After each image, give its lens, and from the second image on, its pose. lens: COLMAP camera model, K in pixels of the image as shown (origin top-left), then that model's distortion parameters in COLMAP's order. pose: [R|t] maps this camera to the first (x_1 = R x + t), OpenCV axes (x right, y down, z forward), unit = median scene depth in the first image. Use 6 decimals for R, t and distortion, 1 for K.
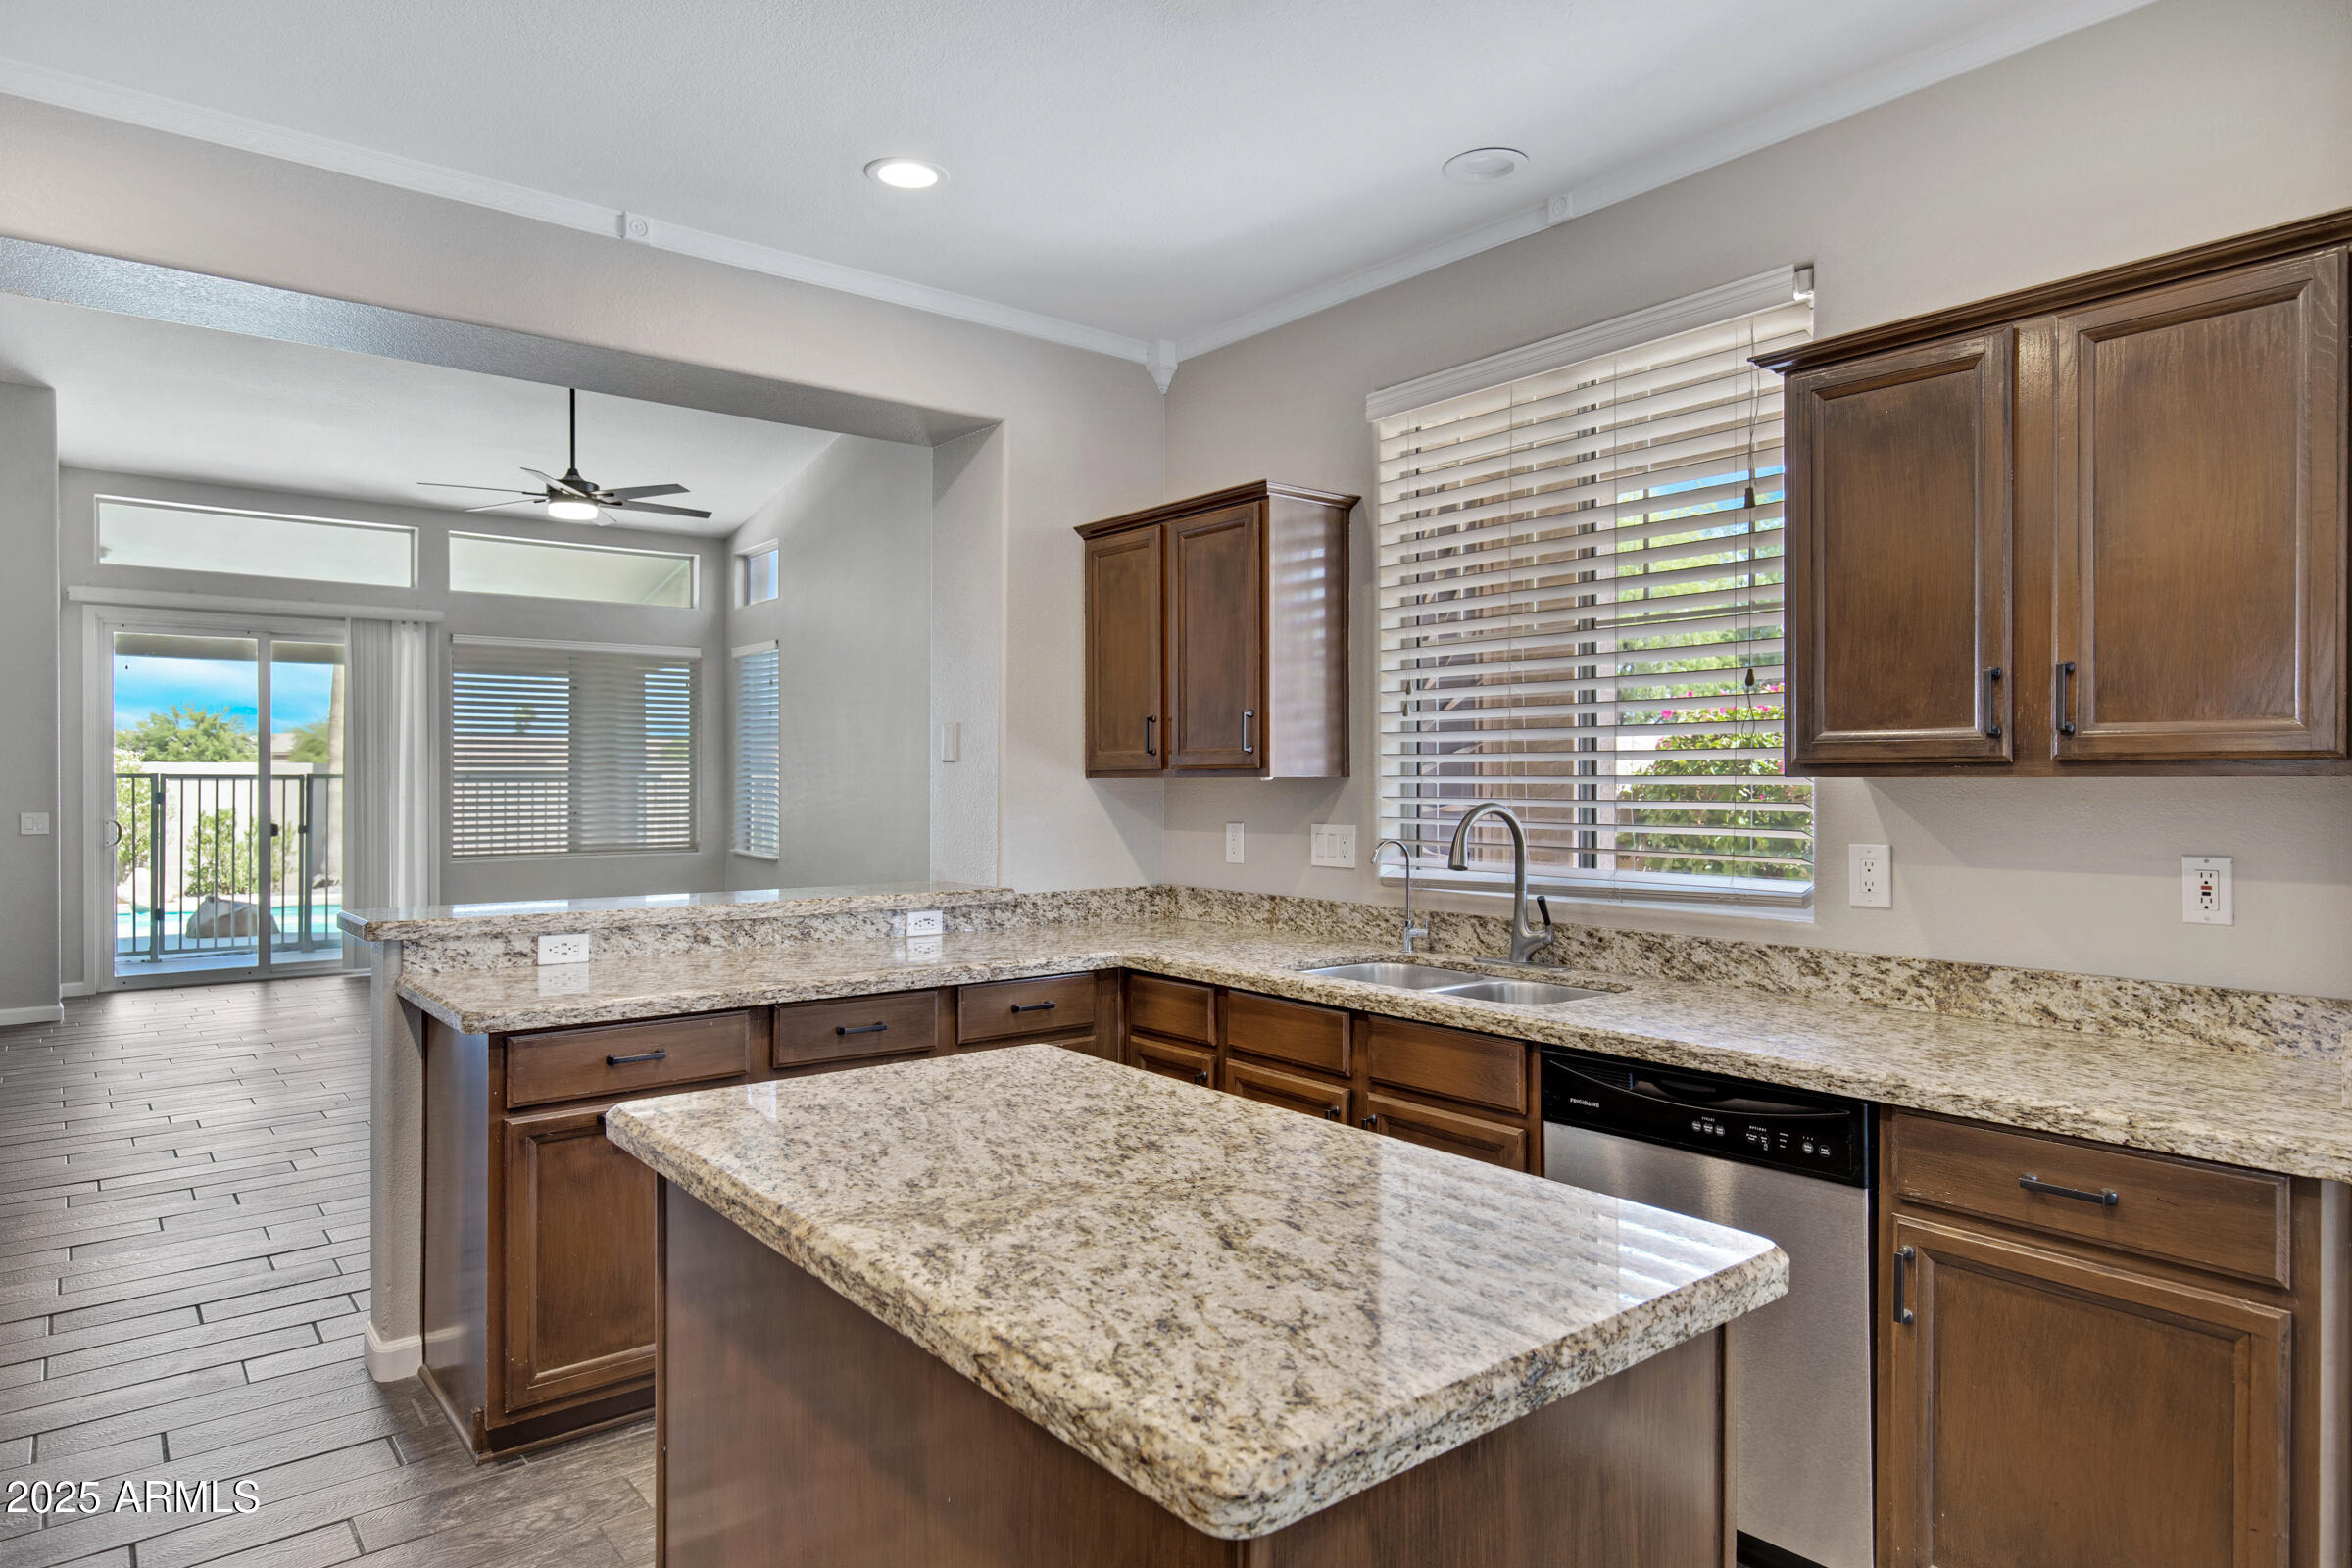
lens RADIAL K [[1379.5, 0, 1176.0], [0, 1379.5, 784.0], [0, 0, 1]] dist [0.007746, -0.000358]
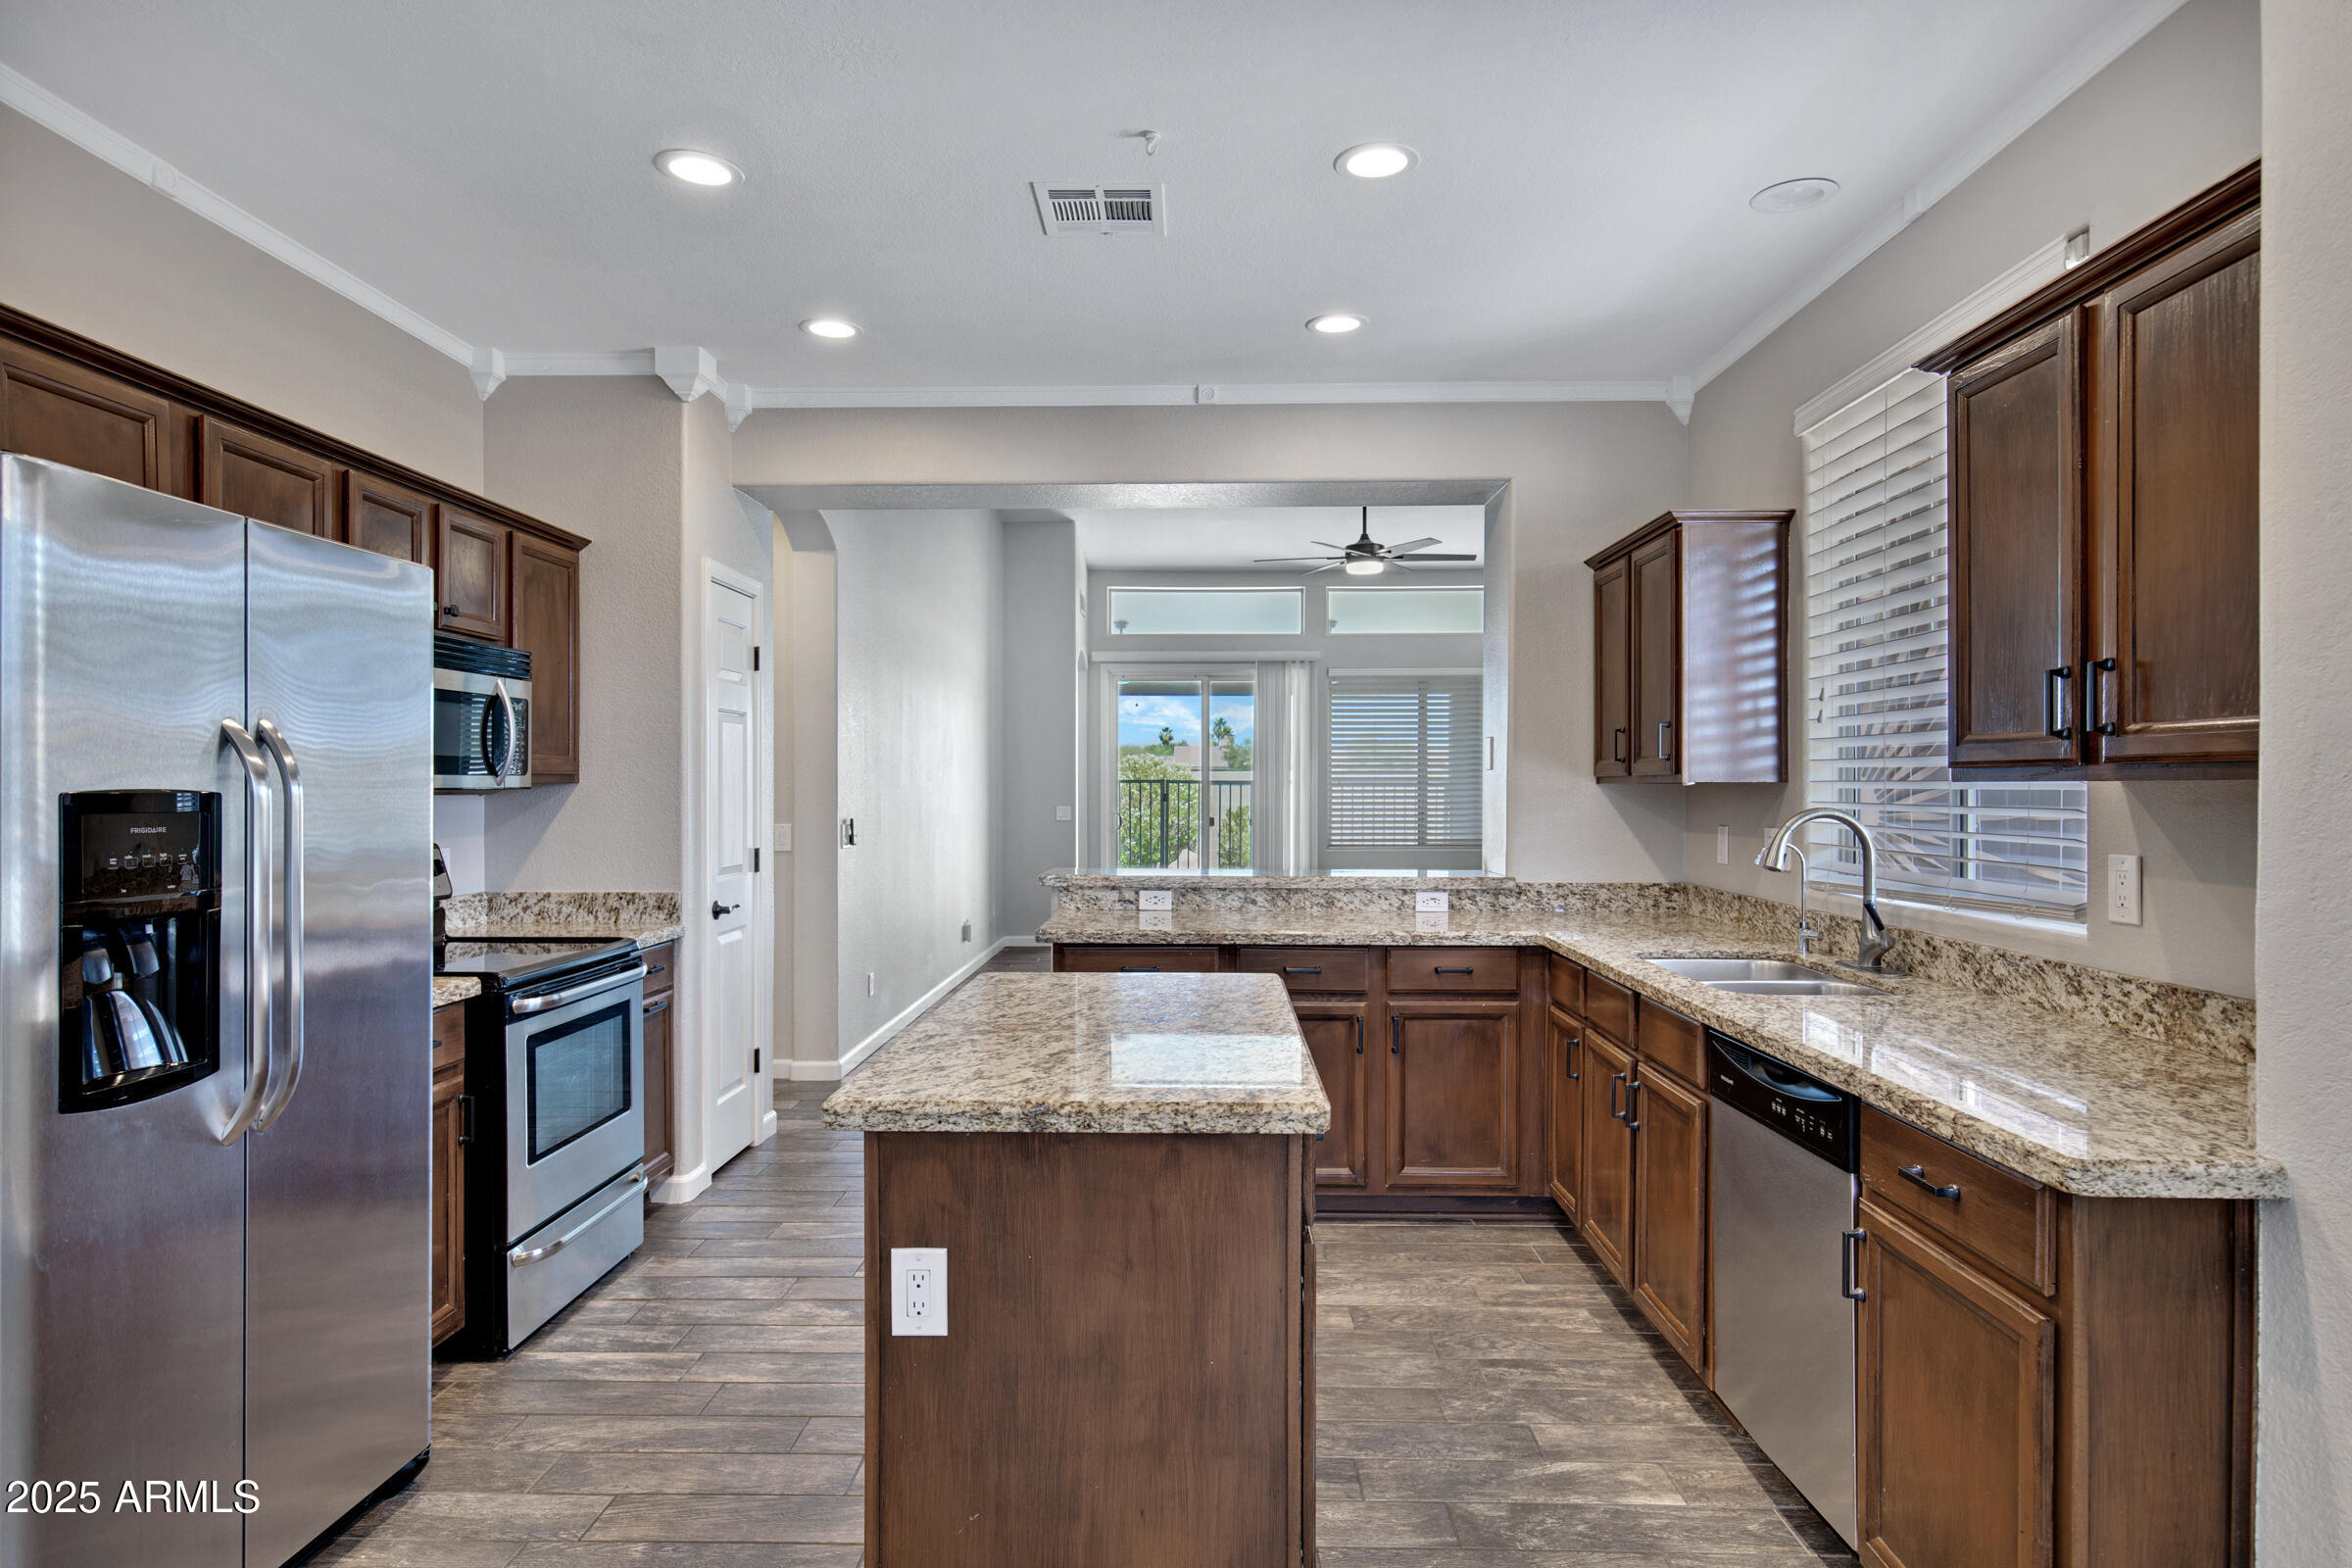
lens RADIAL K [[1358.4, 0, 1176.0], [0, 1358.4, 784.0], [0, 0, 1]] dist [-0.002474, -0.000888]
pose [[0.758949, -0.000017, -0.651150, 0.505525], [-0.002836, 0.999990, -0.003331, 0.001310], [0.651144, 0.004375, 0.758941, -0.074613]]
